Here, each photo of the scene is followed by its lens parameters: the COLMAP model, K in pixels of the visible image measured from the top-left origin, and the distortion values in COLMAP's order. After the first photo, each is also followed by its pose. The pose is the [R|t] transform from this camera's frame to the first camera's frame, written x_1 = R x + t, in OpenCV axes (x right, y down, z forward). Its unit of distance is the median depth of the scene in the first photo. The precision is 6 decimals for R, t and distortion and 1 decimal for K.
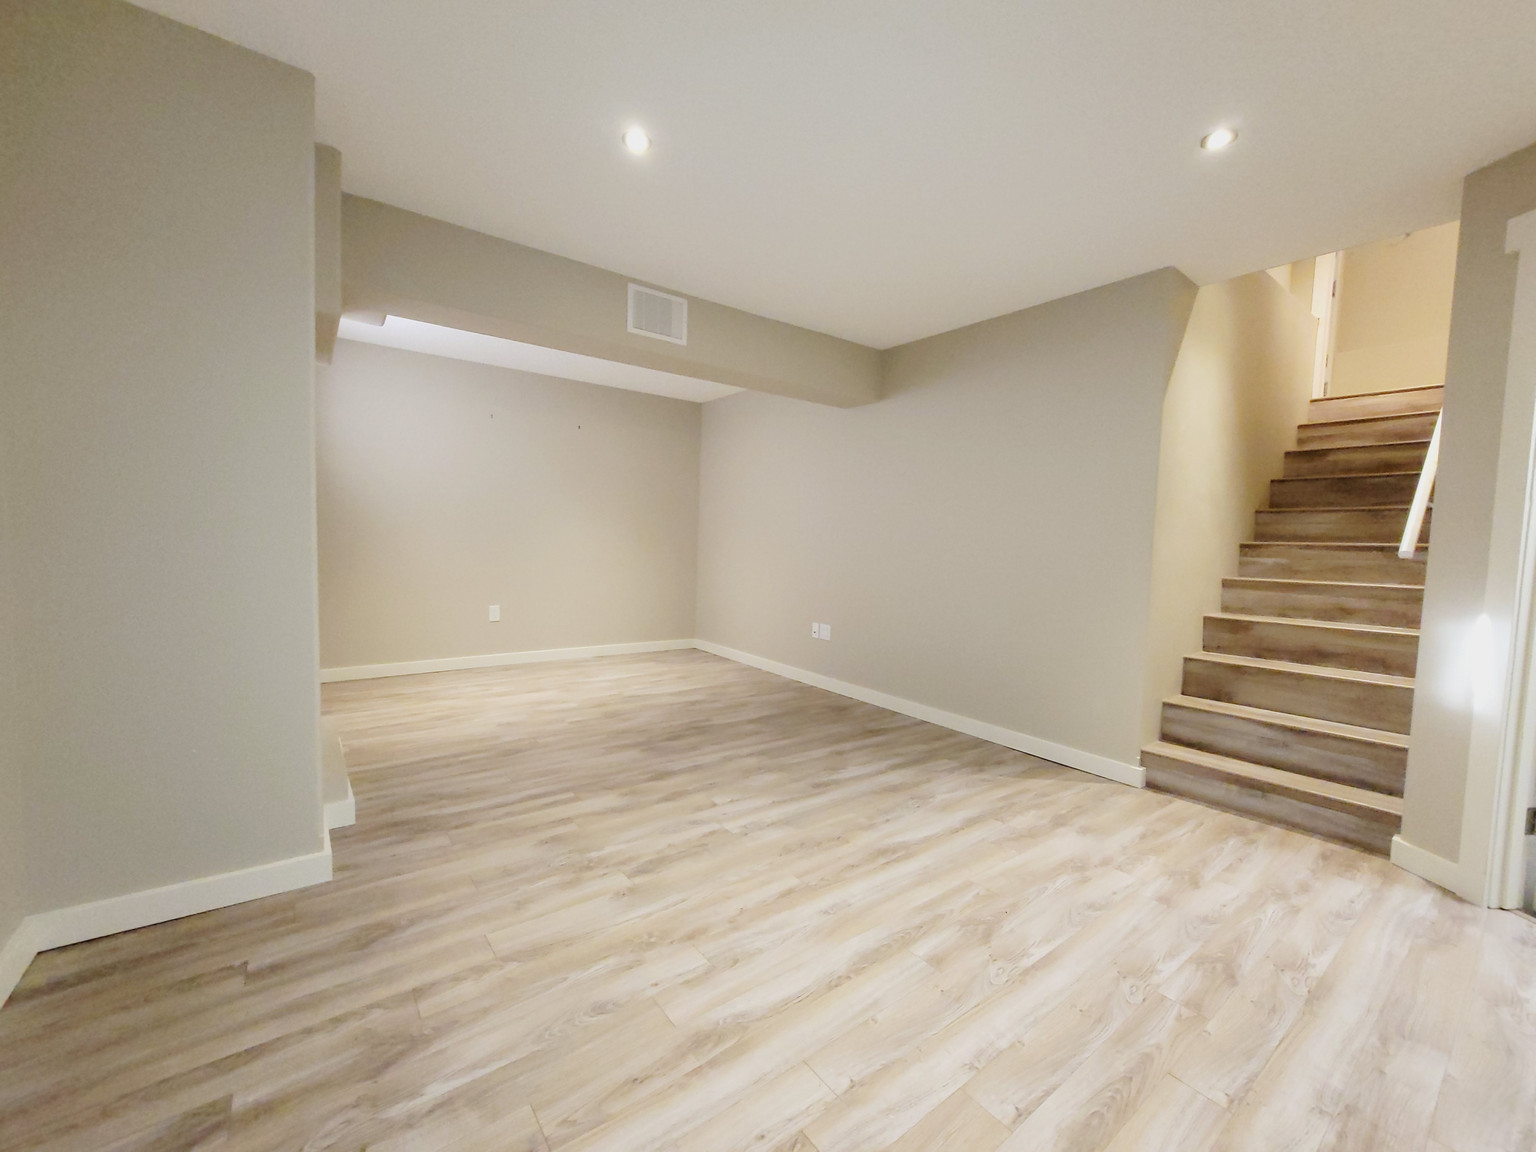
lens RADIAL K [[617.0, 0, 765.6], [0, 617.0, 577.0], [0, 0, 1]] dist [0.000764, 0.000058]
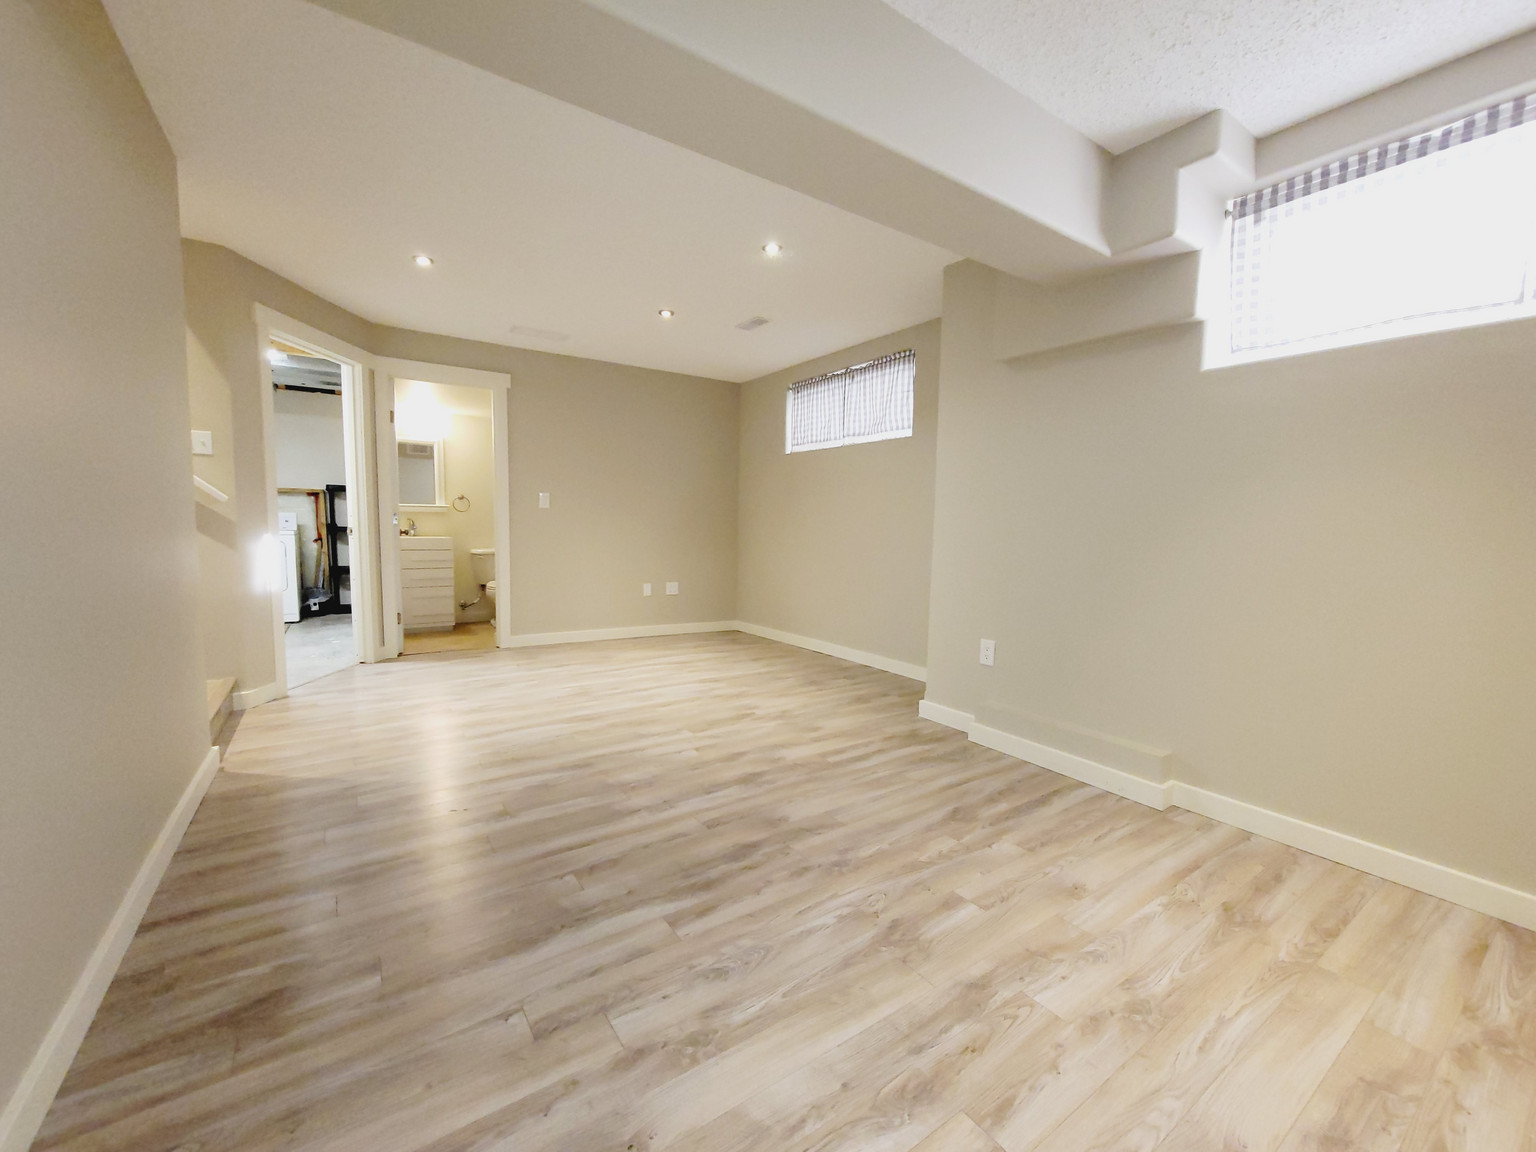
lens RADIAL K [[617.0, 0, 770.5], [0, 617.0, 574.2], [0, 0, 1]] dist [0.000764, 0.000058]
pose [[-0.997864, -0.053335, 0.037731, -0.241703], [-0.047319, 0.988229, 0.145481, -0.116216], [-0.045046, 0.143385, -0.988641, 2.057590]]
